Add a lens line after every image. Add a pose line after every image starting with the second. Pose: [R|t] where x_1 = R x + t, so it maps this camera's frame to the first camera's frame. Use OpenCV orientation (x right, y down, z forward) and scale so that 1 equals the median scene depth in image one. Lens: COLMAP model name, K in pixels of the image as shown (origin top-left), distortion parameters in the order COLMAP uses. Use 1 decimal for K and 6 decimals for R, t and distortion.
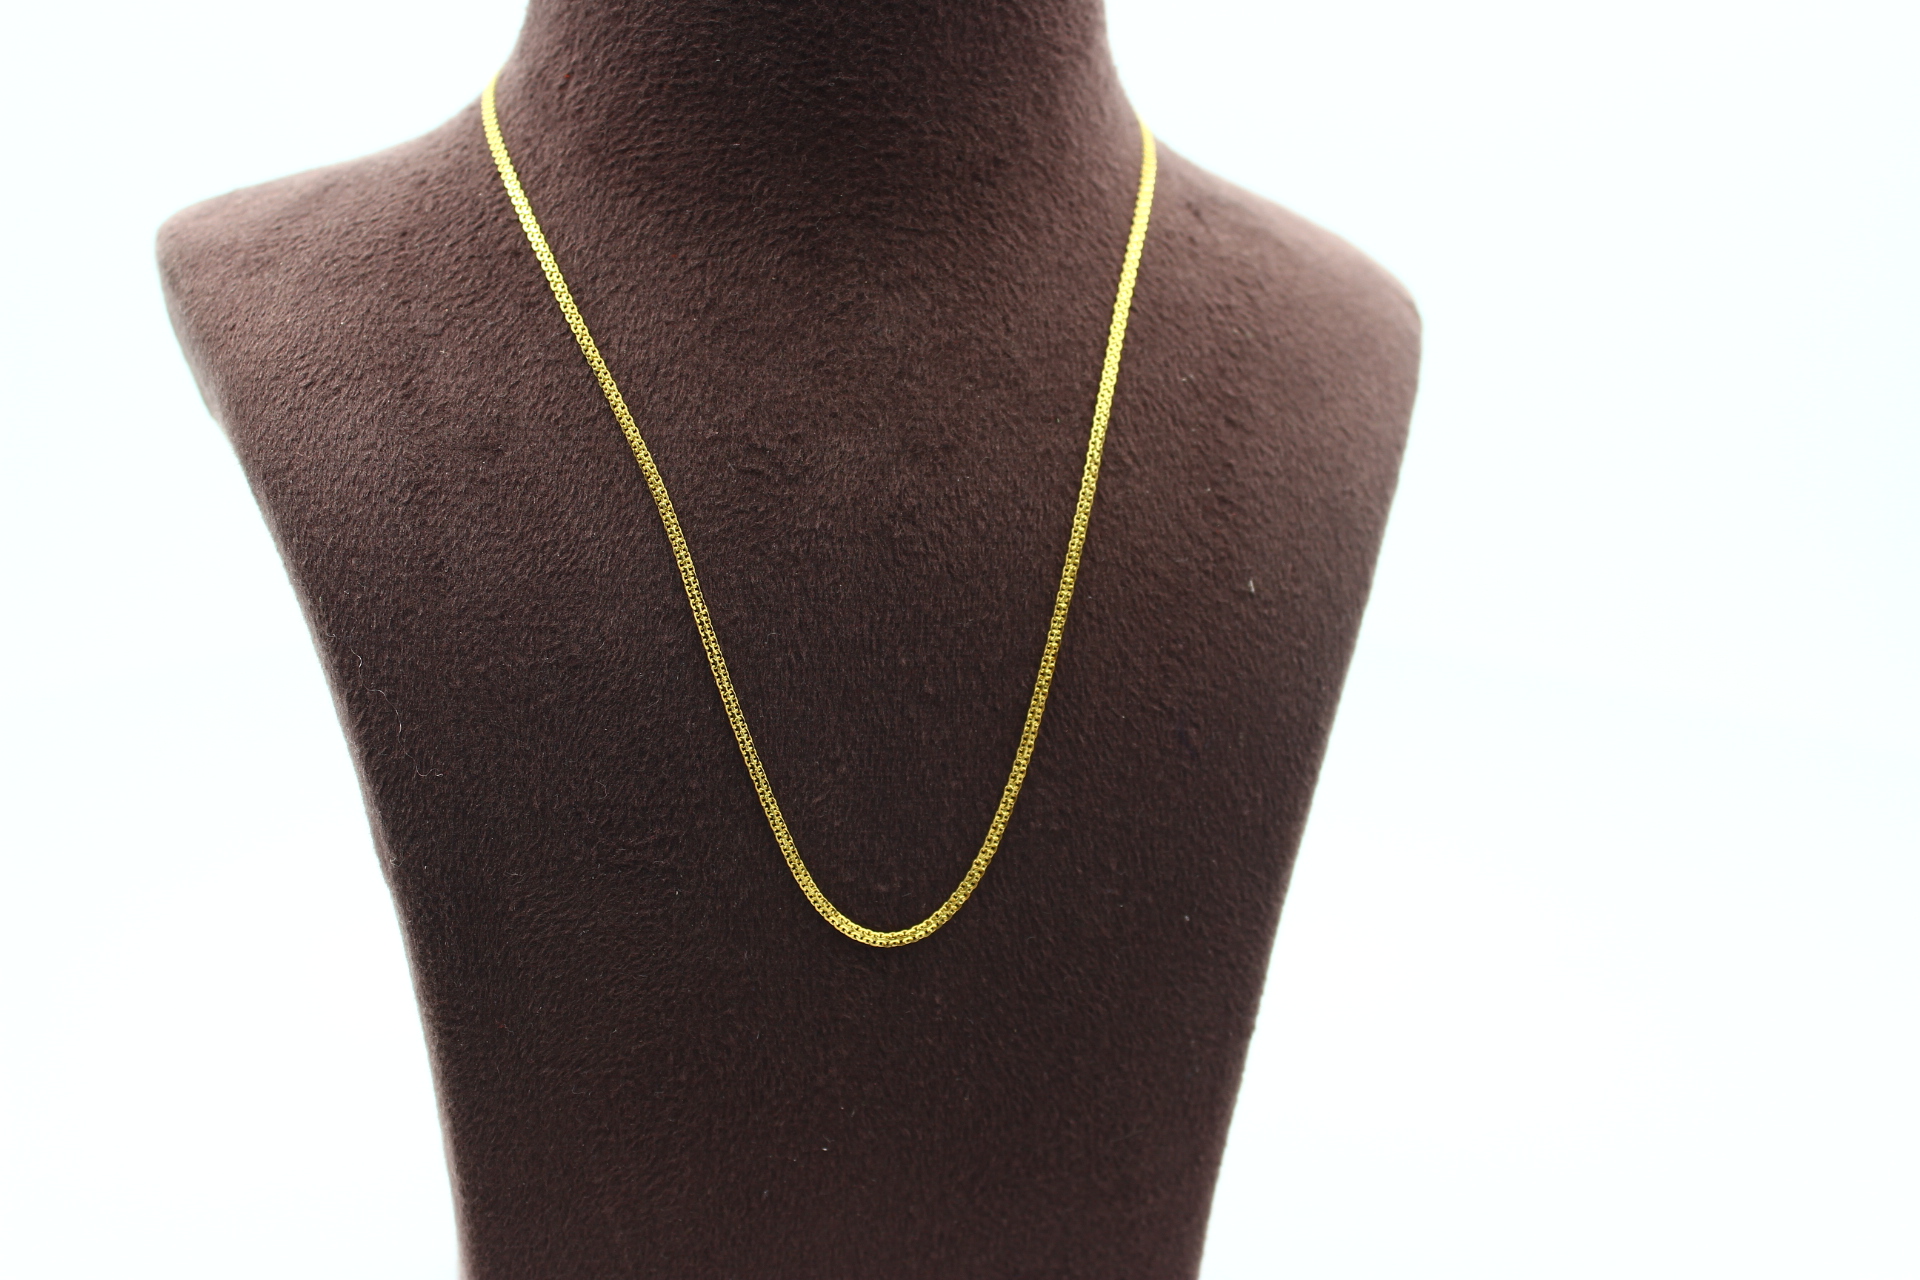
lens RADIAL K [[2525.0, 0, 967.2], [0, 2525.0, 655.6], [0, 0, 1]] dist [-0.077463, 0.079355]
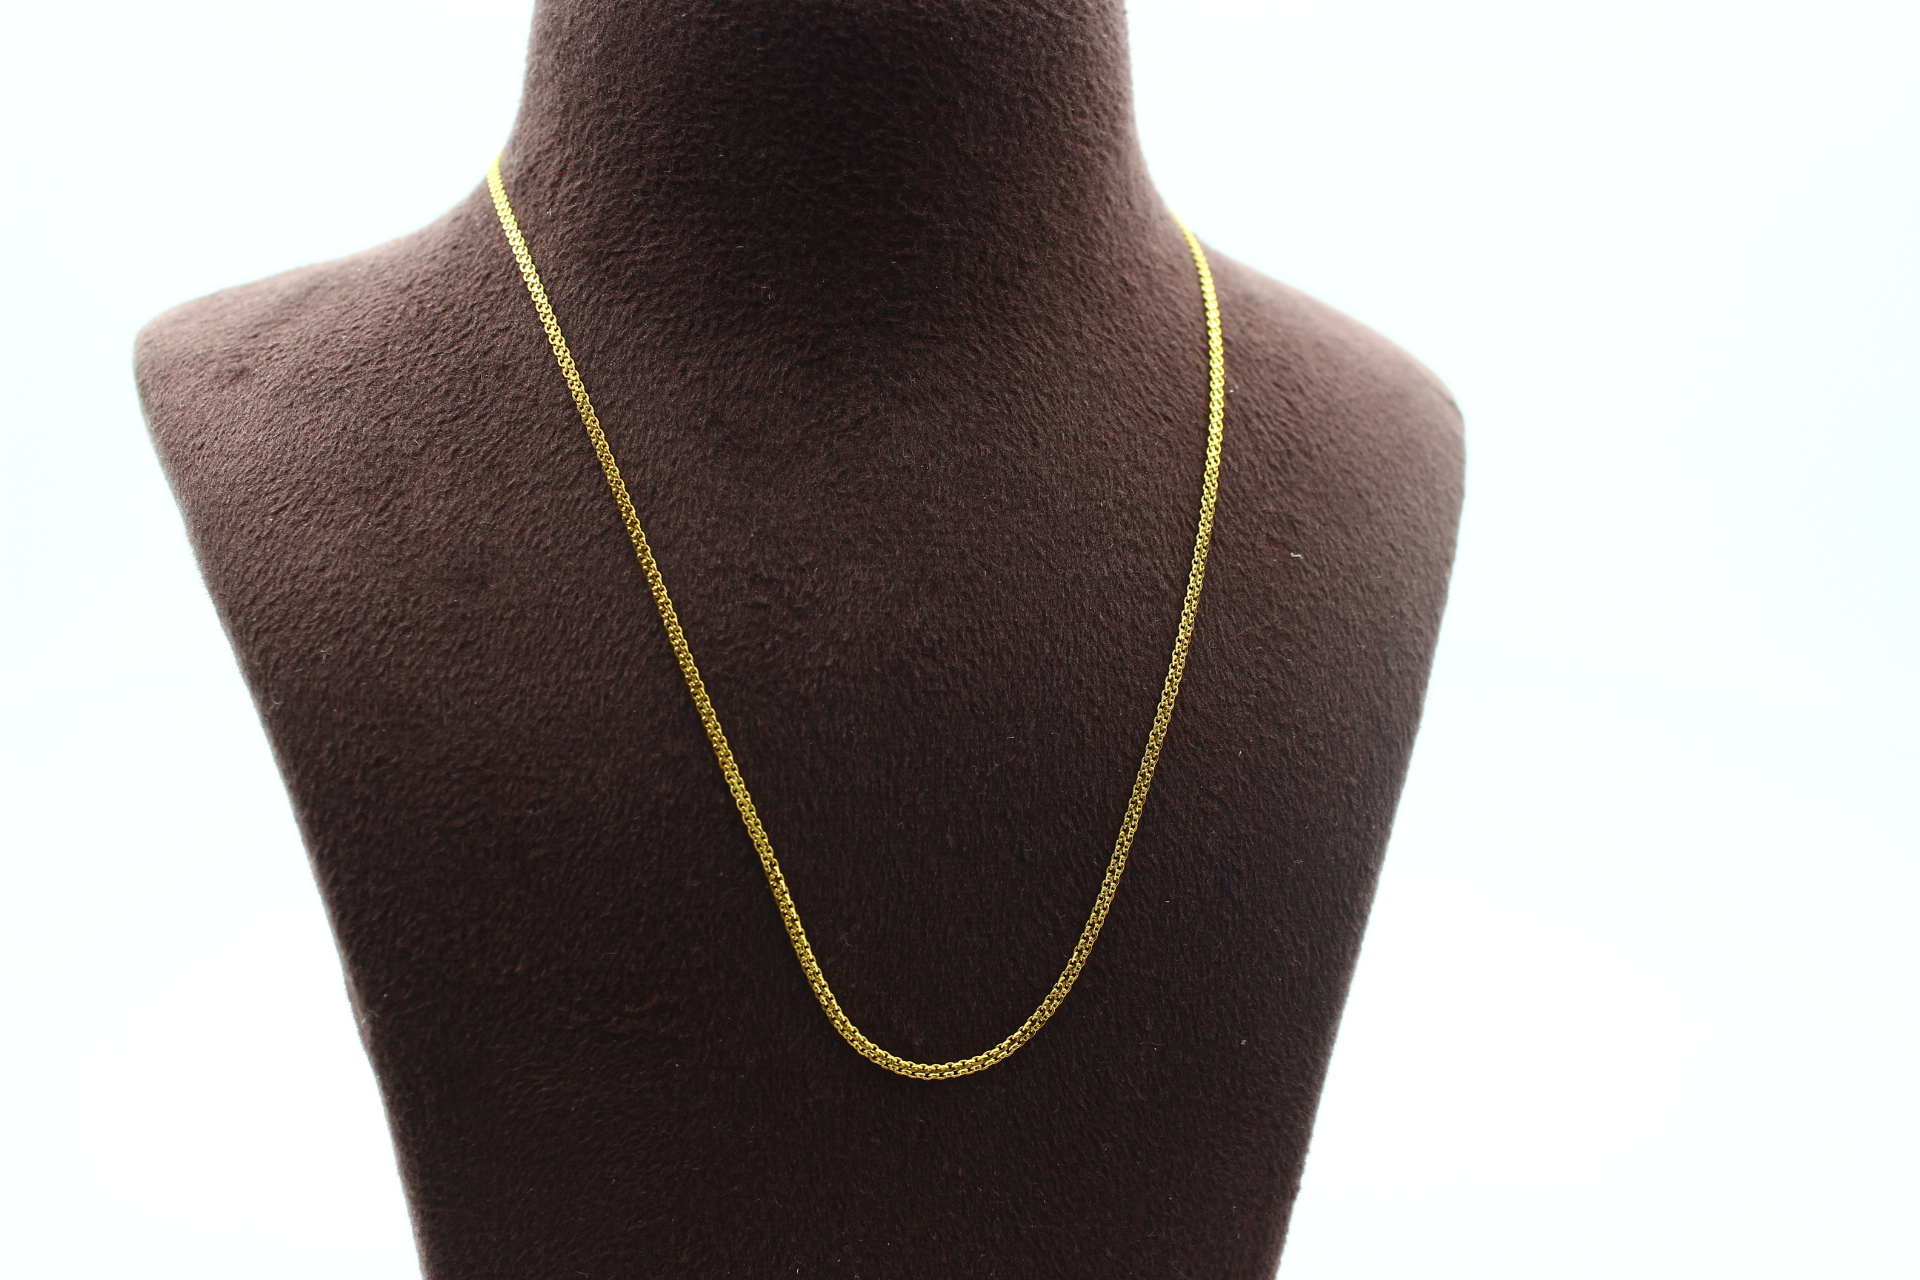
lens RADIAL K [[2211.4, 0, 960.0], [0, 2211.4, 640.0], [0, 0, 1]] dist [-0.106284, 0.069684]
pose [[0.999985, -0.003294, -0.004358, -0.007961], [0.003295, 0.999995, 0.000132, -0.058139], [0.004358, -0.000146, 0.999990, 0.190524]]
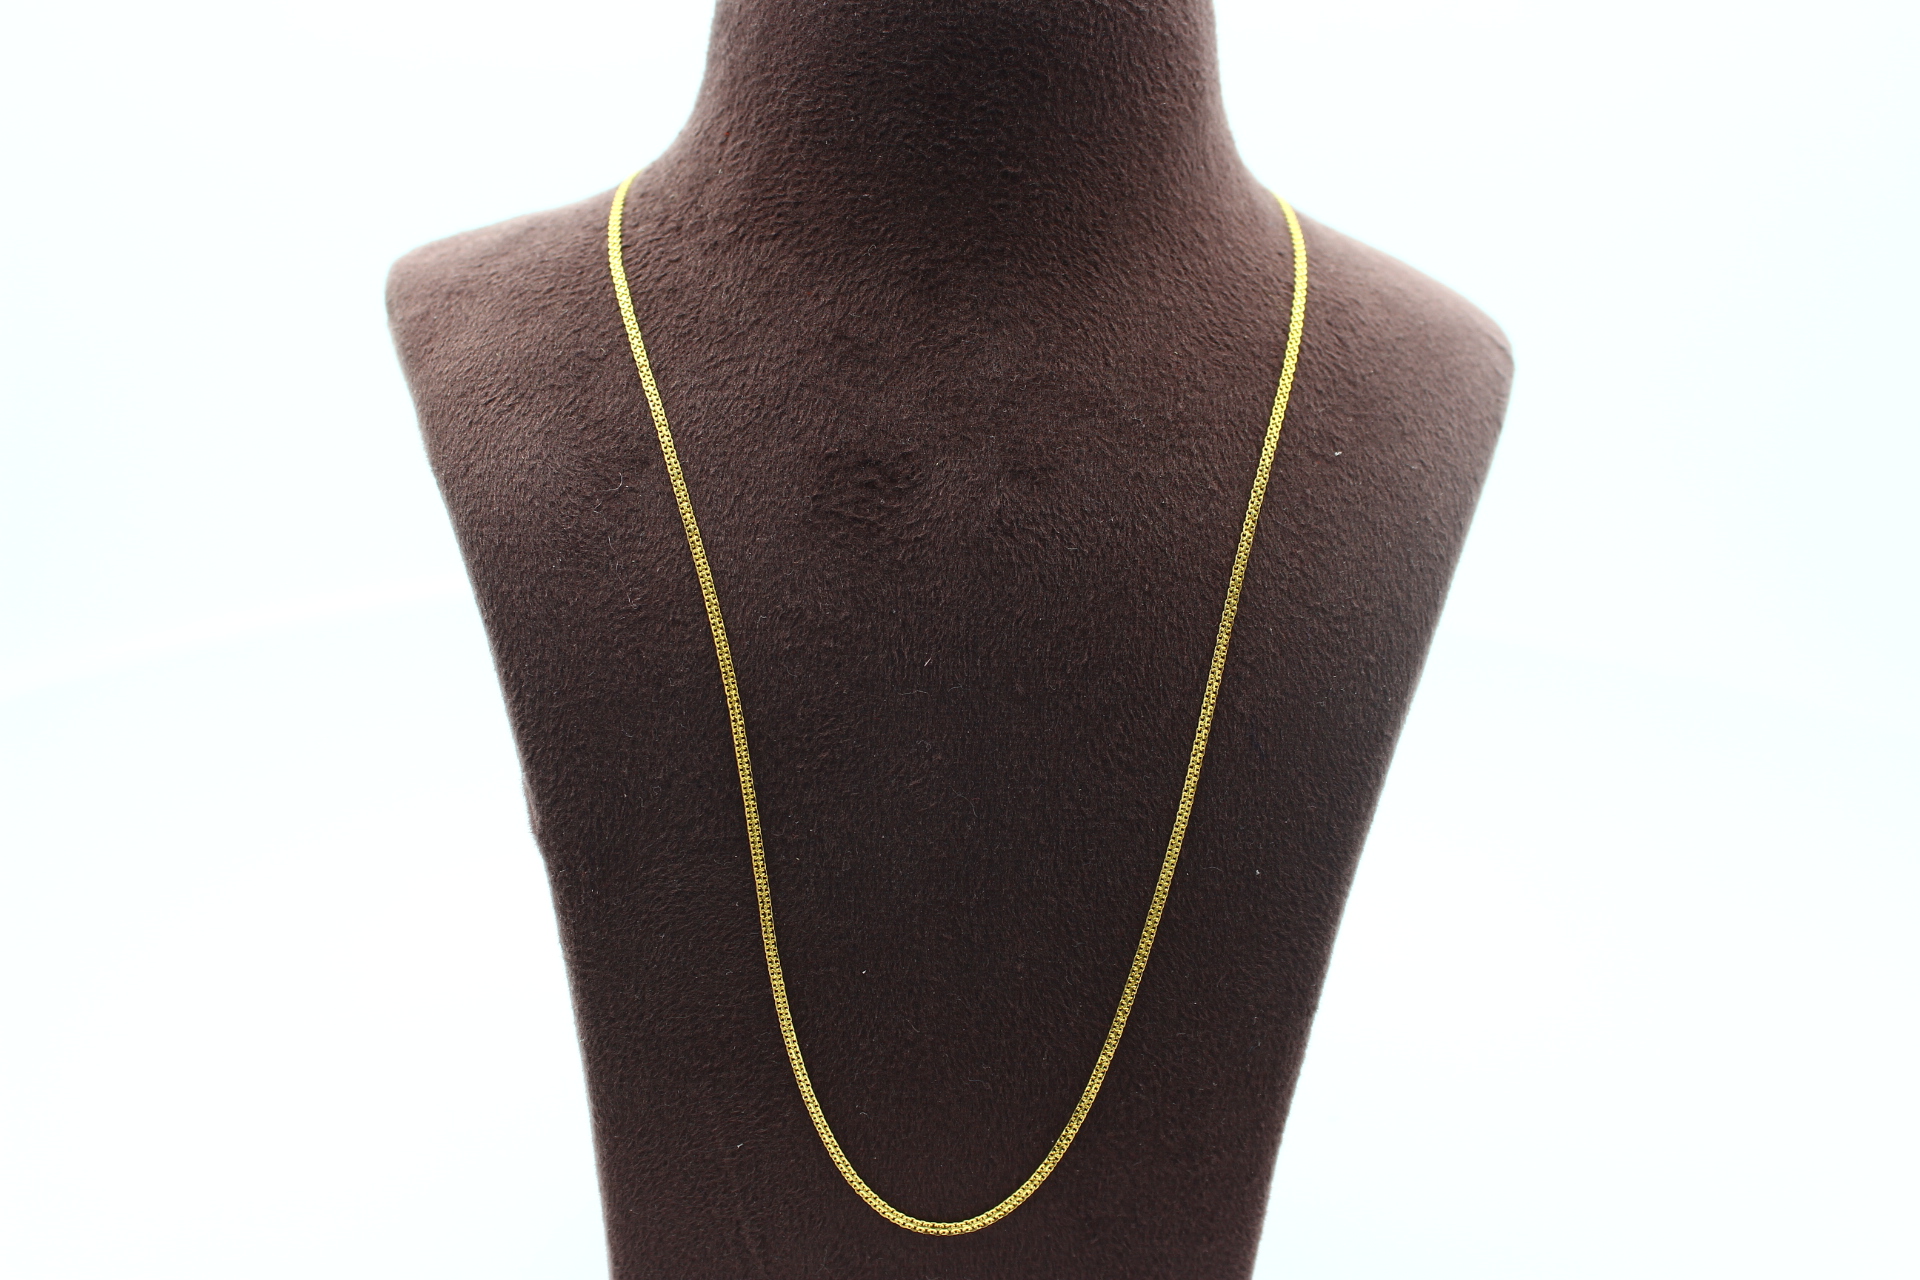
lens RADIAL K [[2211.4, 0, 960.0], [0, 2211.4, 640.0], [0, 0, 1]] dist [-0.106284, 0.069684]
pose [[0.990722, 0.032510, -0.131959, 0.084473], [-0.033314, 0.999437, -0.003889, -0.002707], [0.131759, 0.008249, 0.991247, 0.035764]]
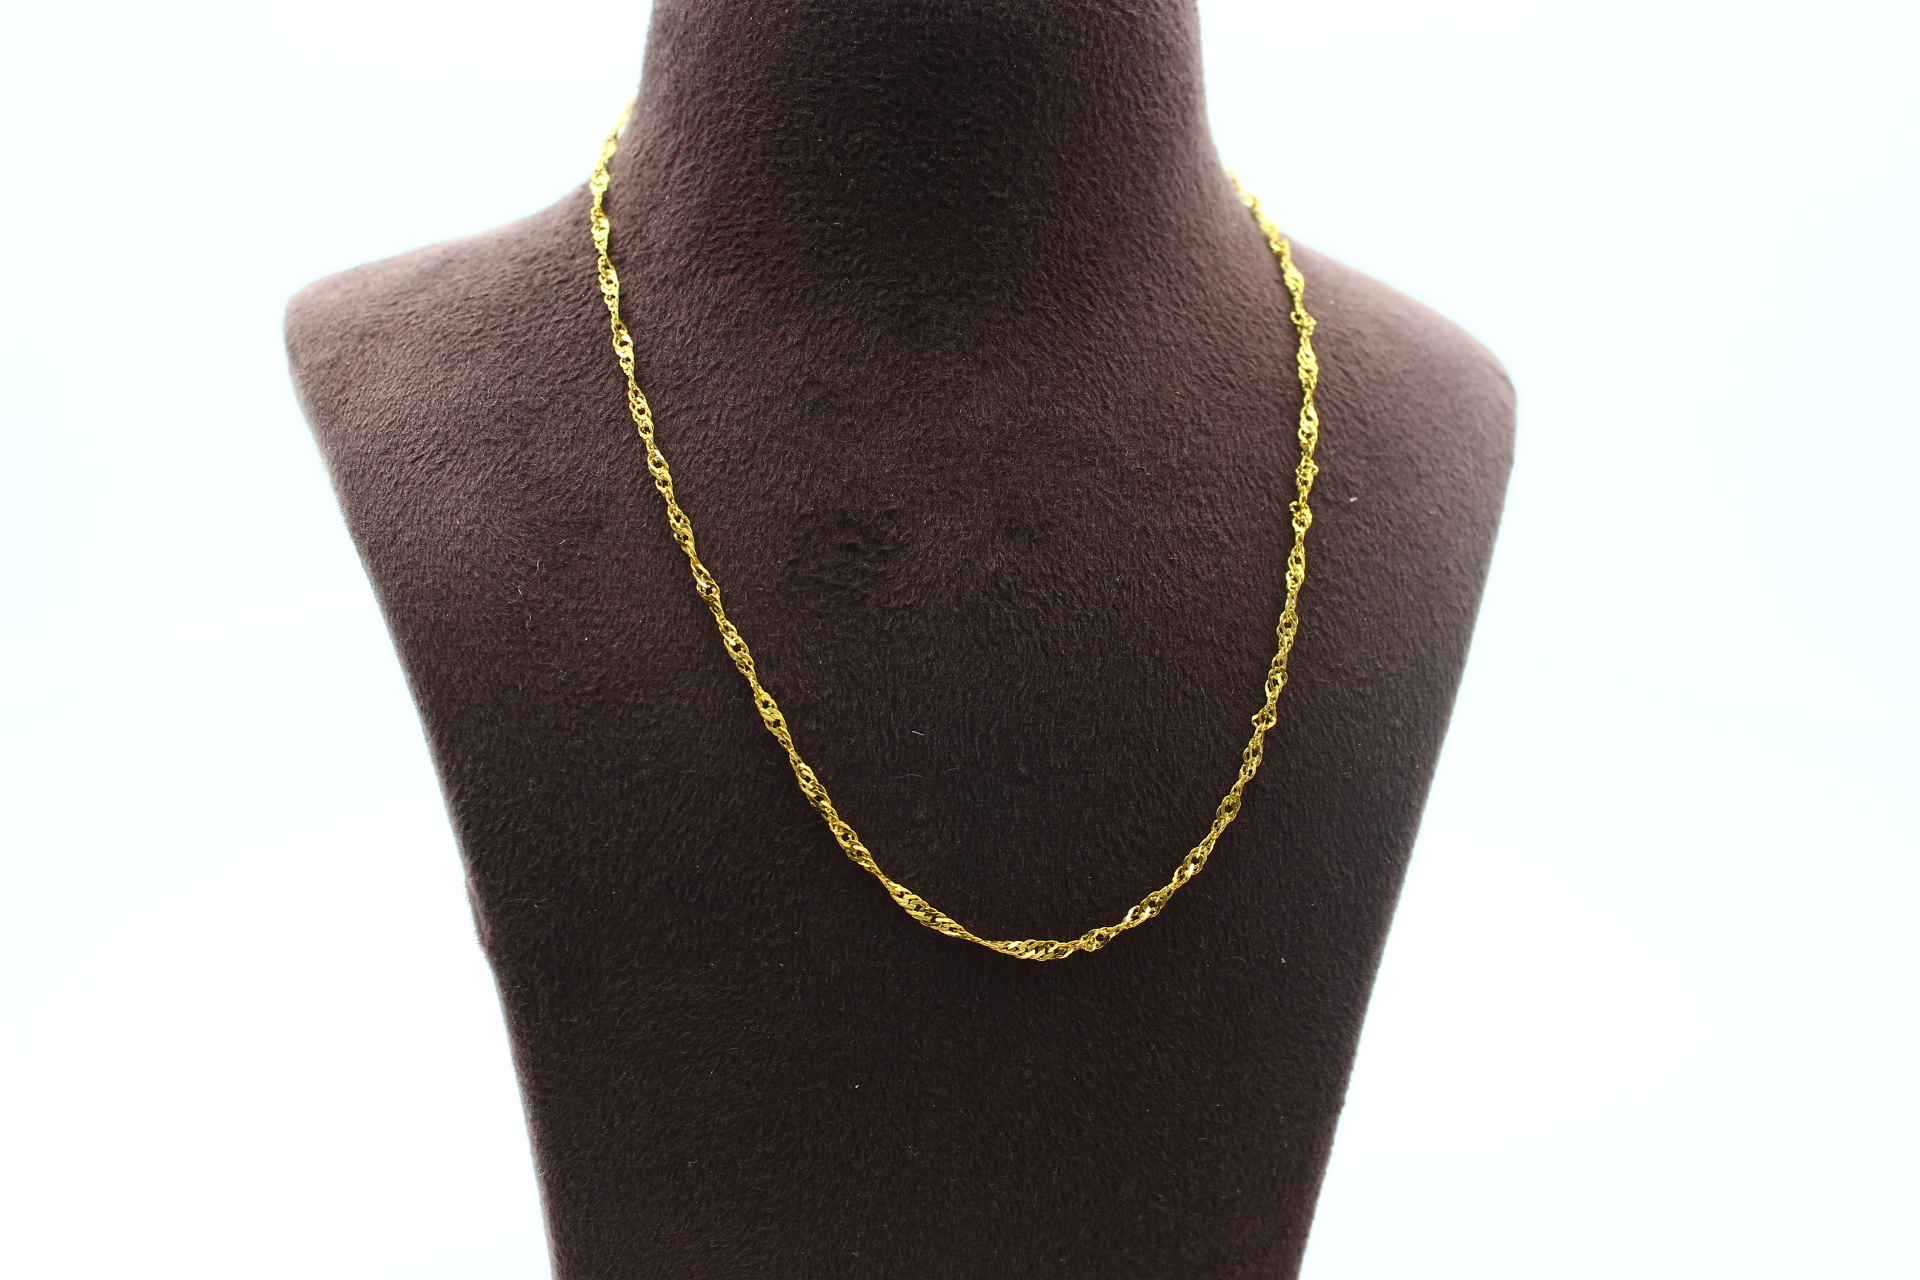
lens RADIAL K [[2211.4, 0, 960.0], [0, 2211.4, 640.0], [0, 0, 1]] dist [-0.106284, 0.069684]
pose [[0.998421, 0.010131, -0.055247, 0.008082], [-0.010298, 0.999943, -0.002734, -0.033803], [0.055216, 0.003298, 0.998469, 0.120821]]
